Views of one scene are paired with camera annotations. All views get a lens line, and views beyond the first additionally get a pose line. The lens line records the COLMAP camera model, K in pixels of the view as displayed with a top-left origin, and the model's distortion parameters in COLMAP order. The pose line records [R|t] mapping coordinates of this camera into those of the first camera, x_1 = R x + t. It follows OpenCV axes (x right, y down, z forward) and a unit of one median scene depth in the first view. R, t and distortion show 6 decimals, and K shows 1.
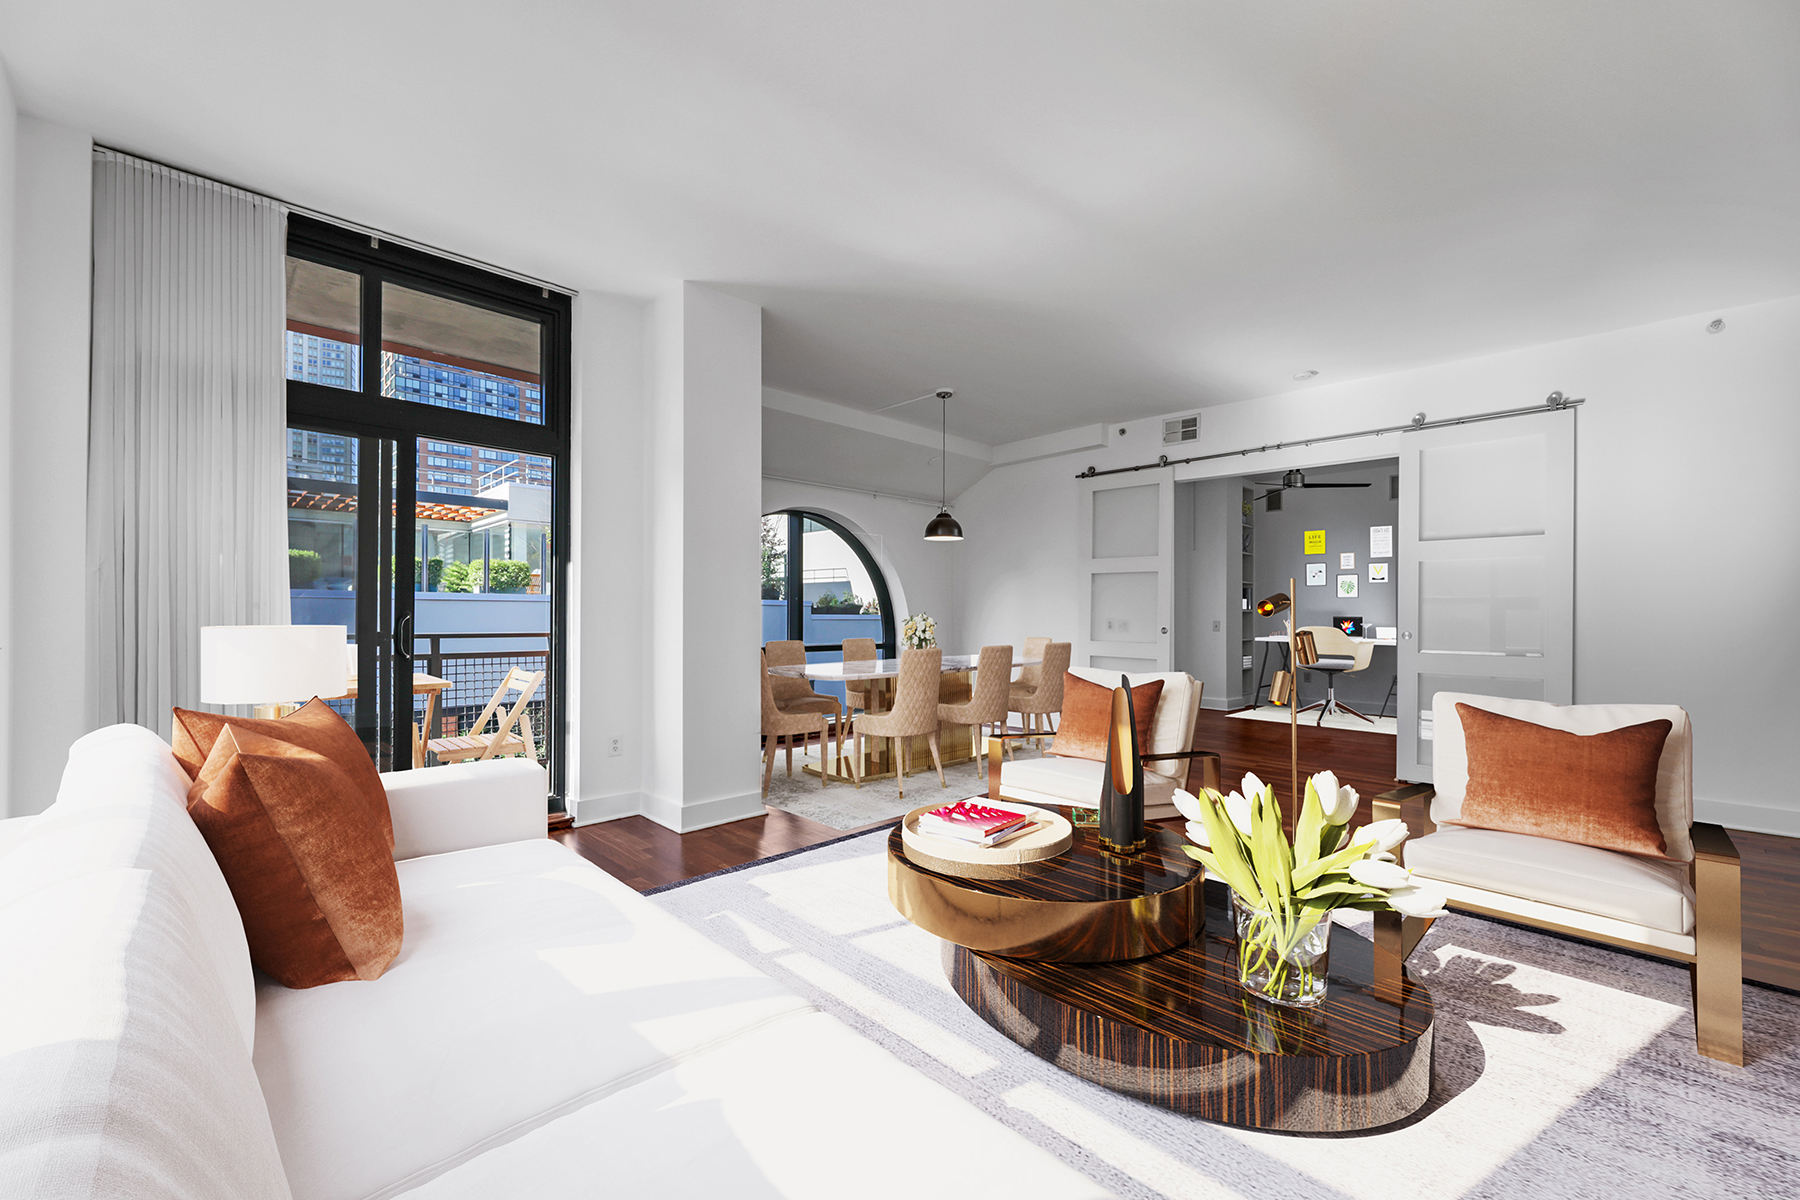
lens RADIAL K [[732.7, 0, 890.4], [0, 732.7, 618.8], [0, 0, 1]] dist [0.001125, 0.000061]
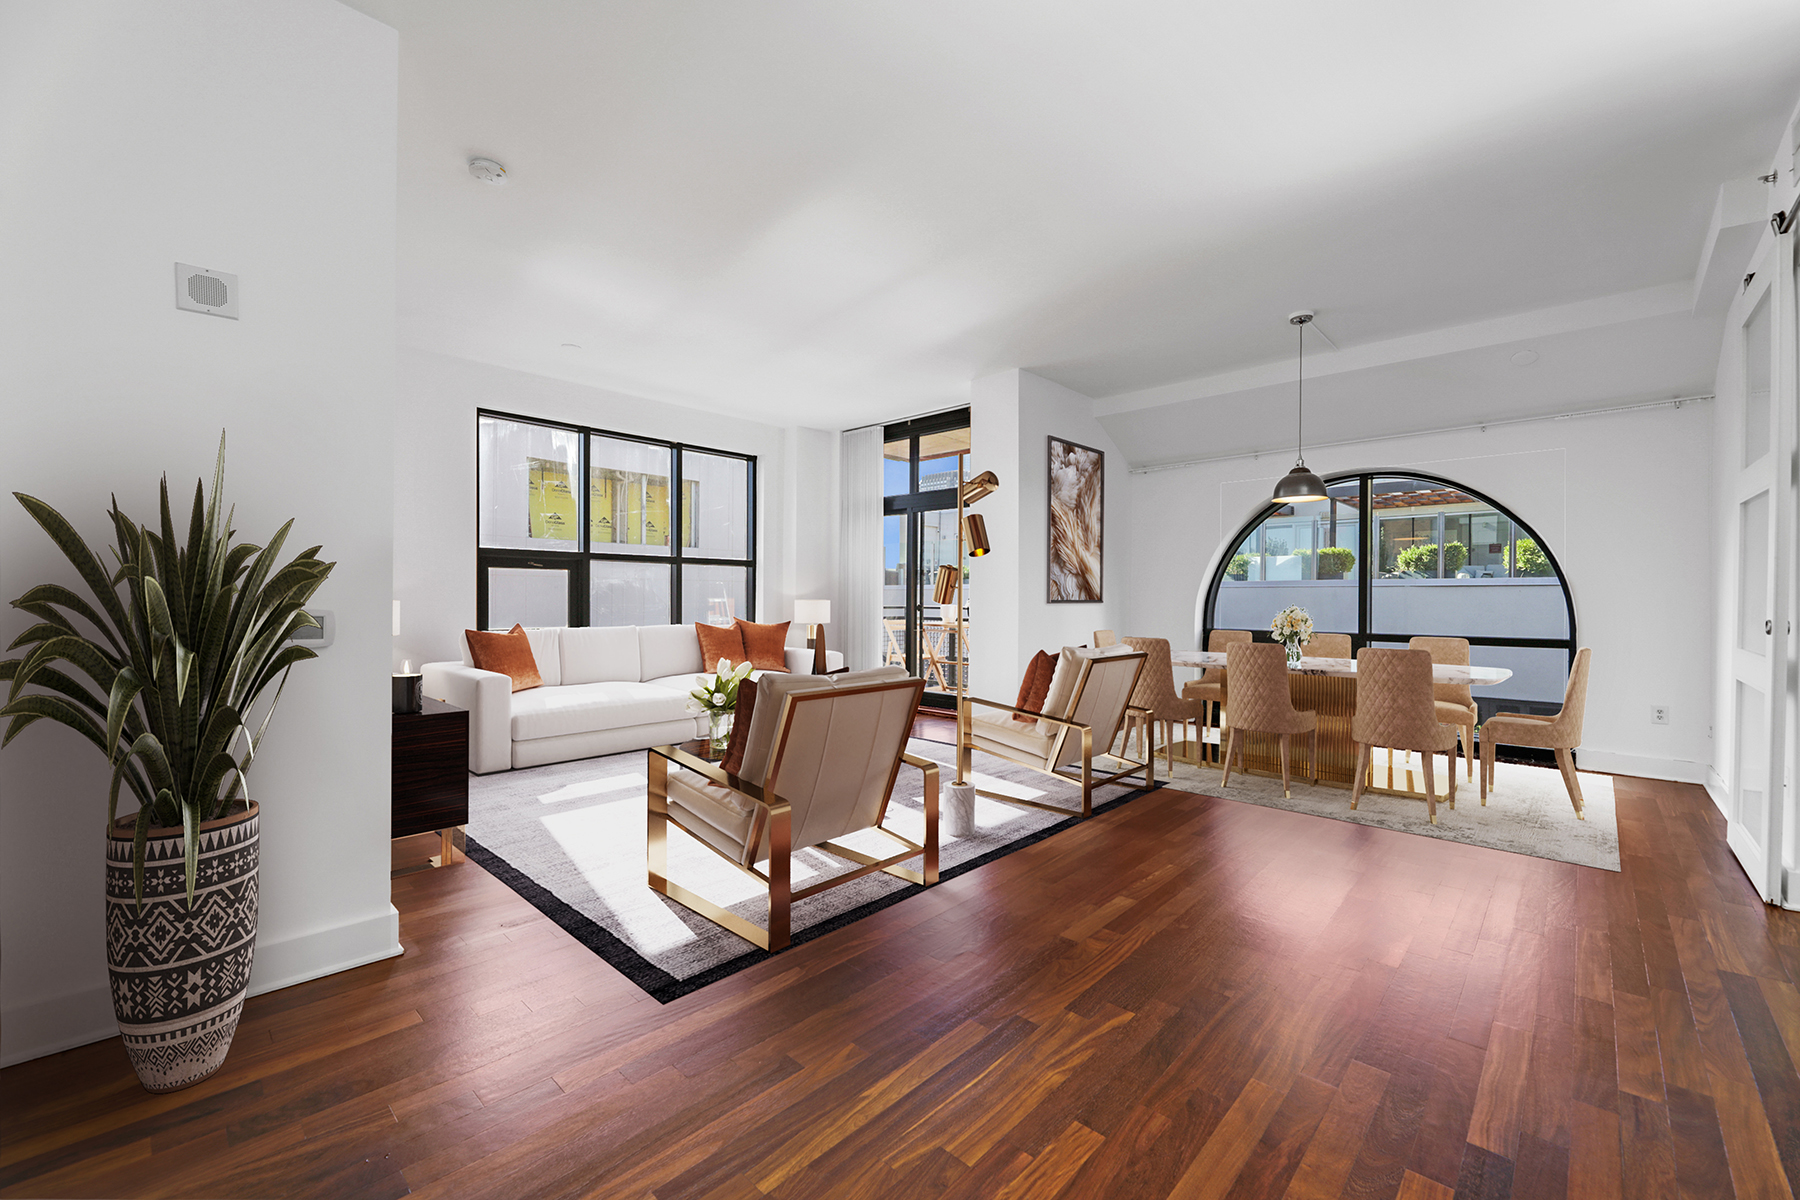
lens RADIAL K [[726.6, 0, 888.0], [0, 726.6, 598.5], [0, 0, 1]] dist [0.001060, -0.000034]
pose [[0.033591, -0.003955, -0.999428, 0.788573], [-0.006849, 0.999968, -0.004187, 0.007158], [0.999412, 0.006986, 0.033563, 0.486722]]
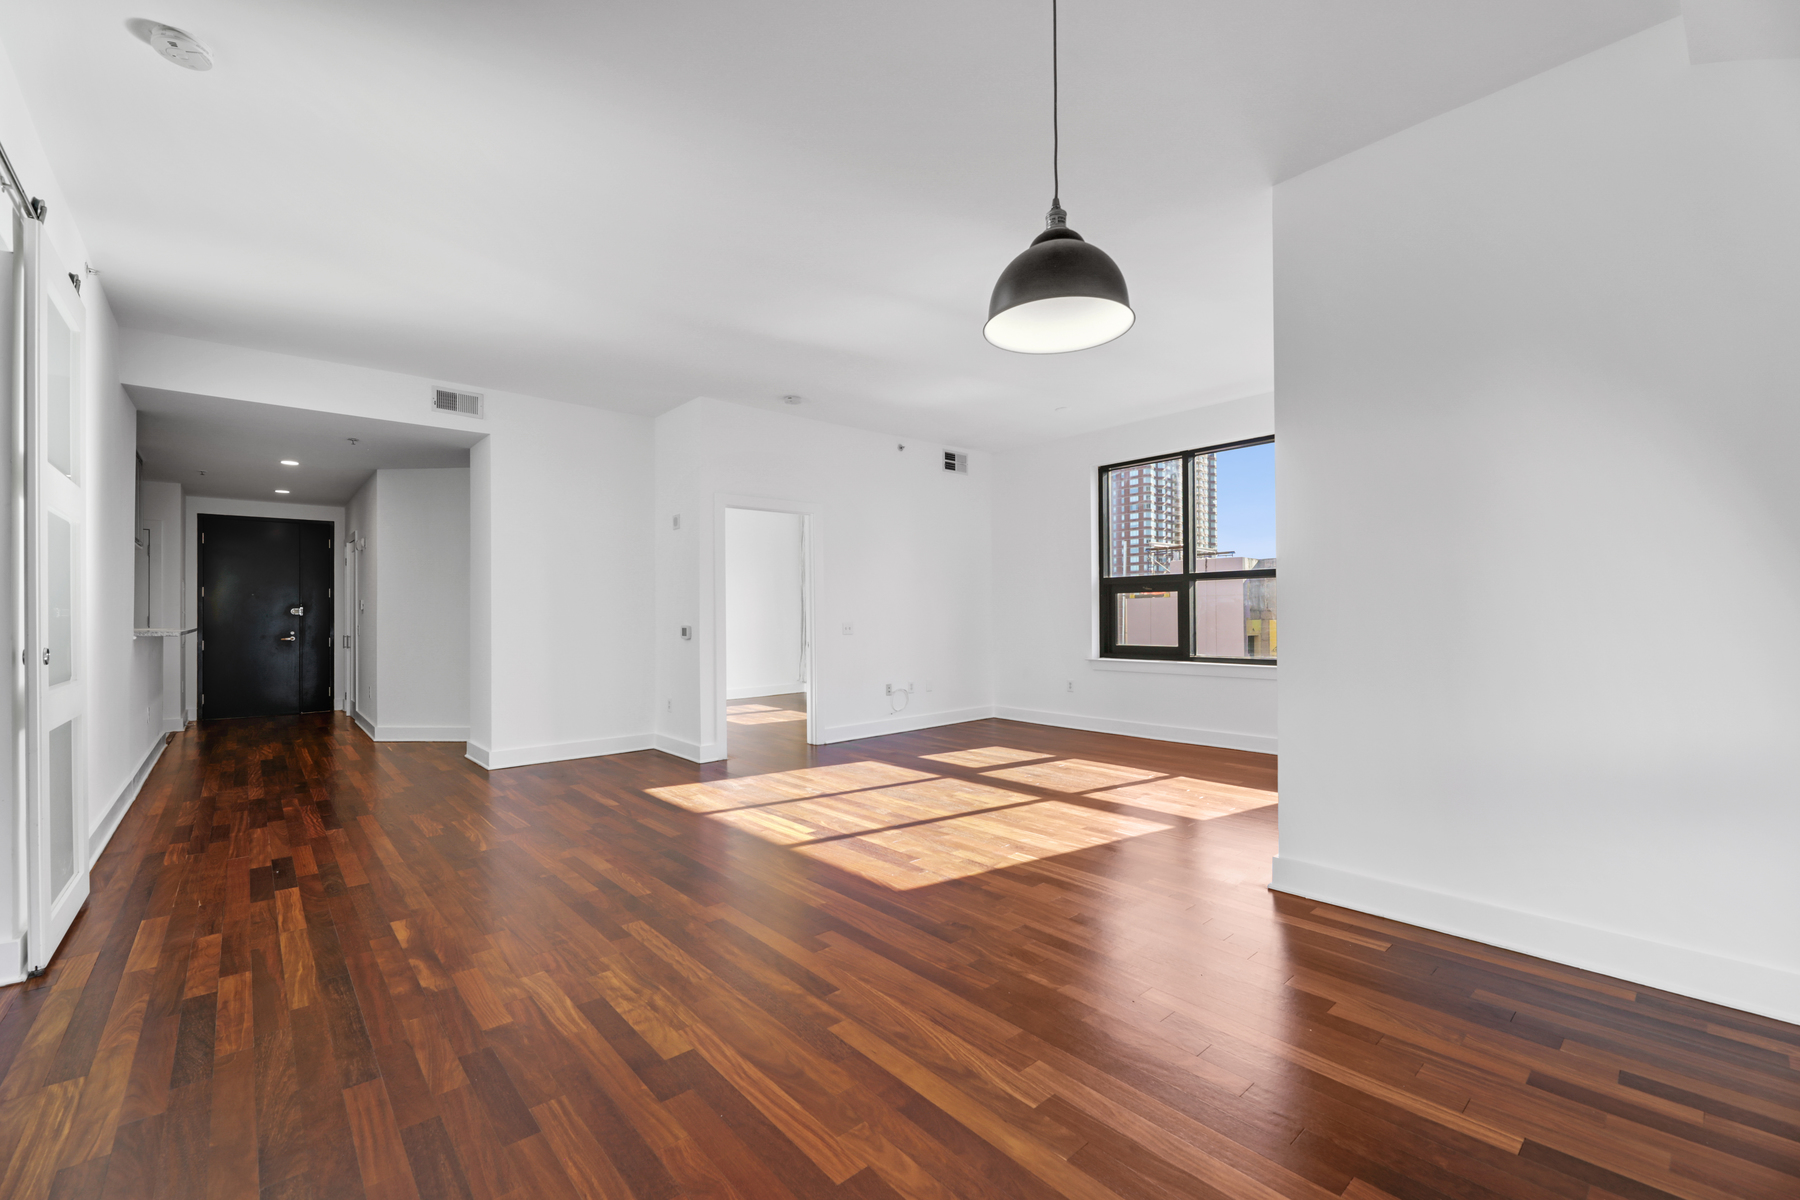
lens RADIAL K [[732.7, 0, 890.4], [0, 732.7, 618.8], [0, 0, 1]] dist [0.001125, 0.000061]
pose [[-0.998746, 0.002496, 0.050005, 0.113306], [0.002835, 0.999973, 0.006708, -0.002536], [-0.049987, 0.006842, -0.998726, 1.183751]]
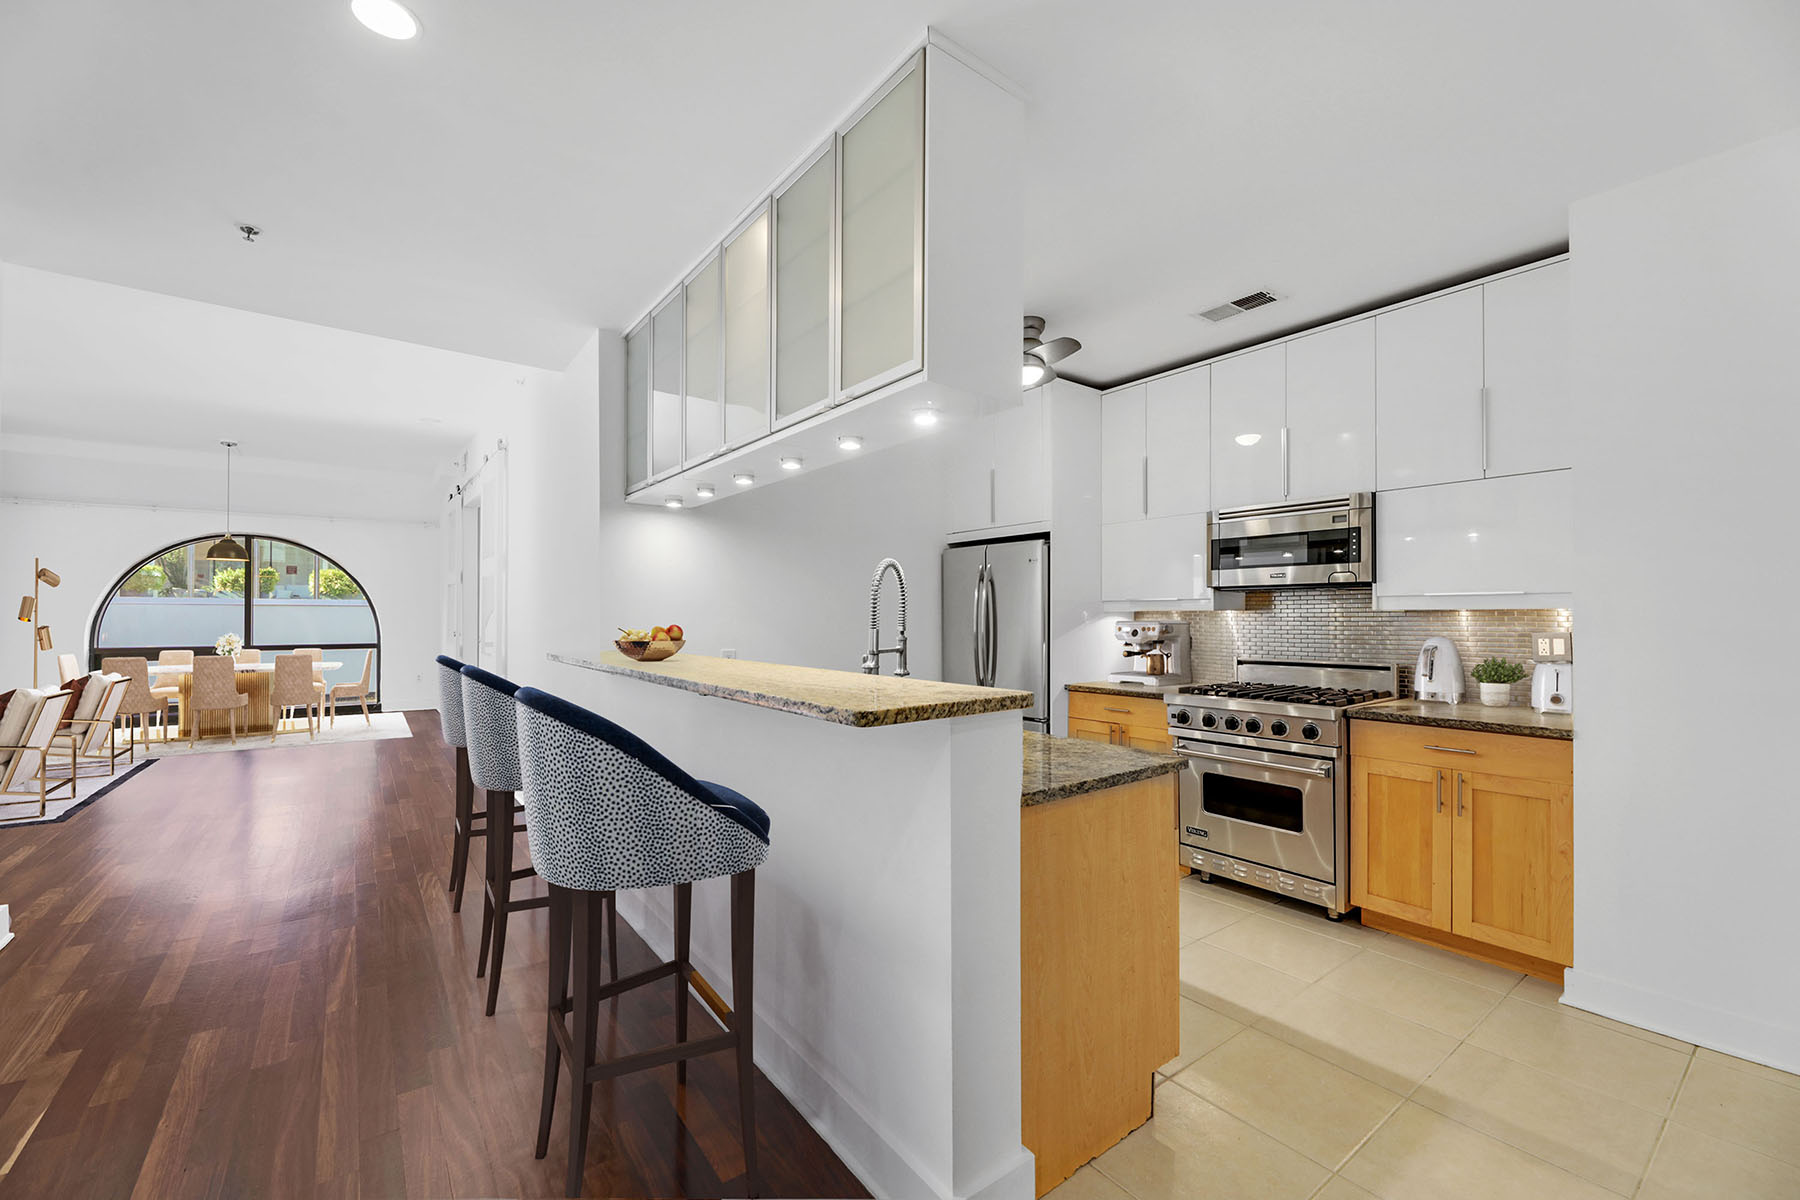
lens RADIAL K [[735.9, 0, 911.1], [0, 735.9, 608.3], [0, 0, 1]] dist [0.001139, 0.000378]
pose [[0.992725, -0.003797, -0.120347, 1.261375], [0.002793, 0.999960, -0.008515, -0.011529], [0.120374, 0.008117, 0.992695, -0.083653]]
